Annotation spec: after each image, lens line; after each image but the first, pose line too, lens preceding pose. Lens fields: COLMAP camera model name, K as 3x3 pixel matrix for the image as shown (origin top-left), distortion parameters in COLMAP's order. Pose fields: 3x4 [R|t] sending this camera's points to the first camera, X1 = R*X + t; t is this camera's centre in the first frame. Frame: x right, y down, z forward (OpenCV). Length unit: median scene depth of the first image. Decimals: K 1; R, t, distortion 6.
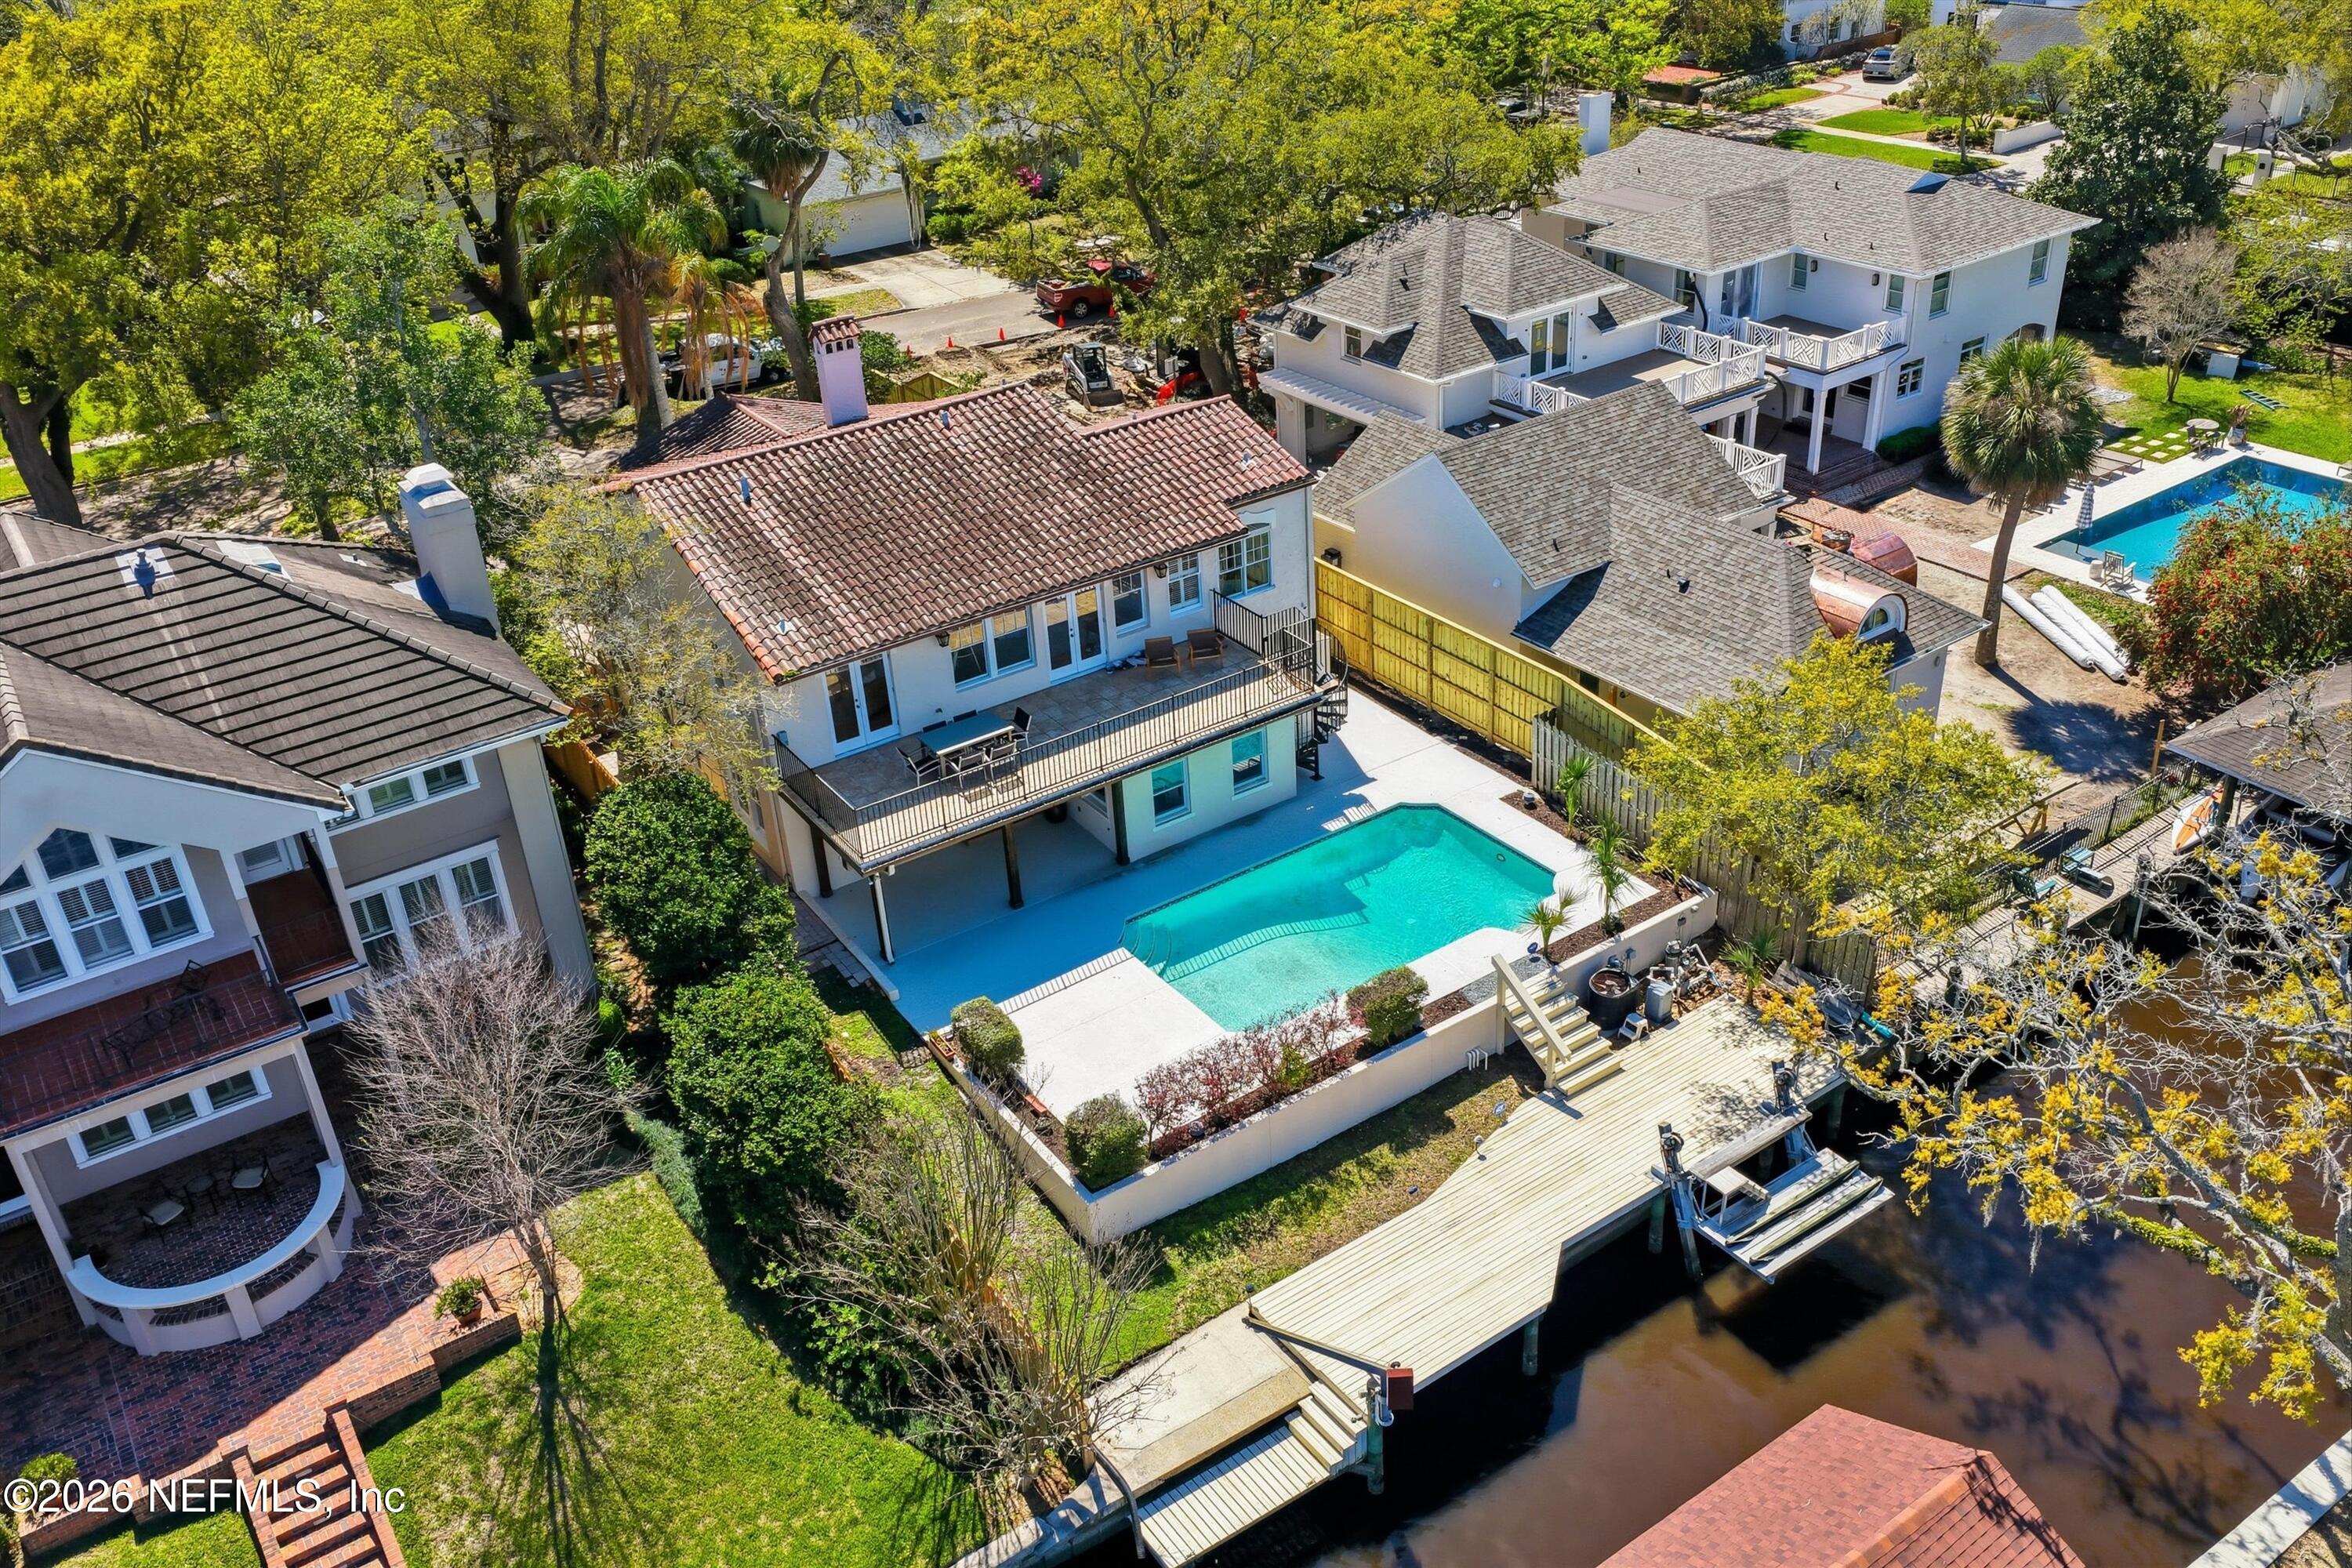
lens RADIAL K [[1889.2, 0, 1128.2], [0, 1889.2, 866.6], [0, 0, 1]] dist [-0.006213, 0.025428]
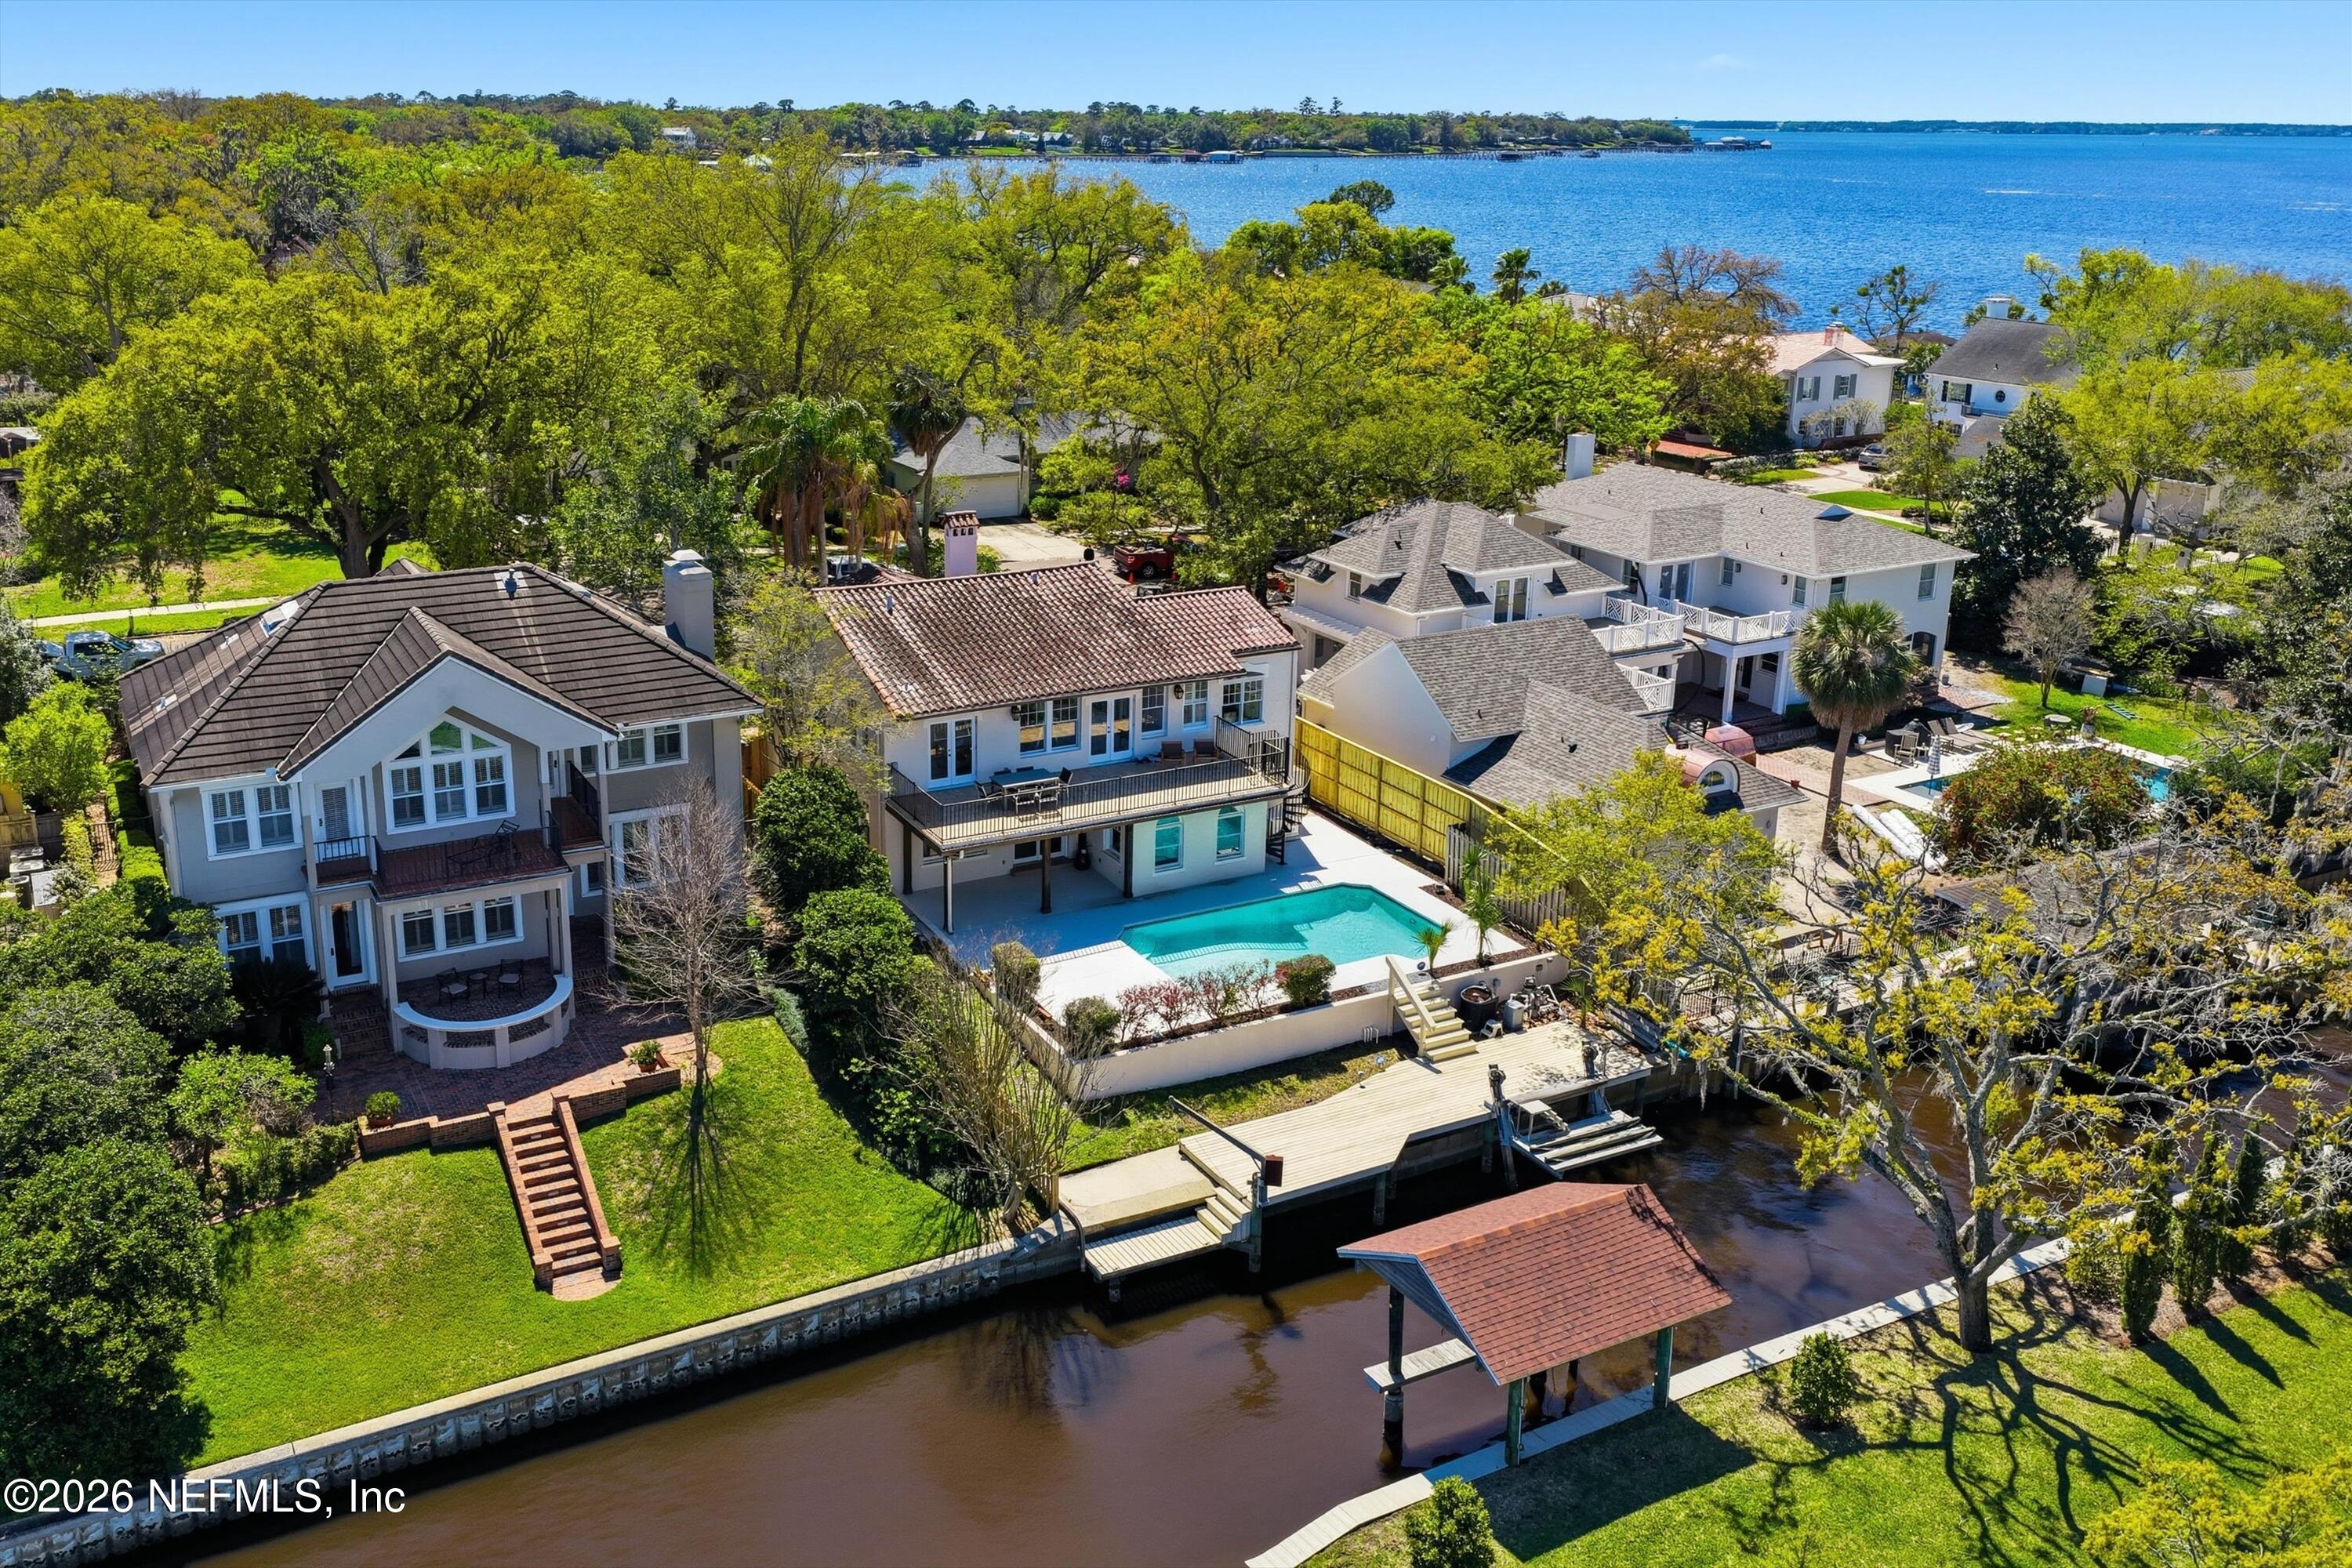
lens RADIAL K [[1889.2, 0, 989.8], [0, 1889.2, 777.2], [0, 0, 1]] dist [-0.006213, 0.025428]
pose [[0.988943, 0.104626, -0.105097, 0.033163], [-0.124859, 0.969821, -0.209423, 0.213200], [0.080015, 0.220229, 0.972161, -0.337313]]
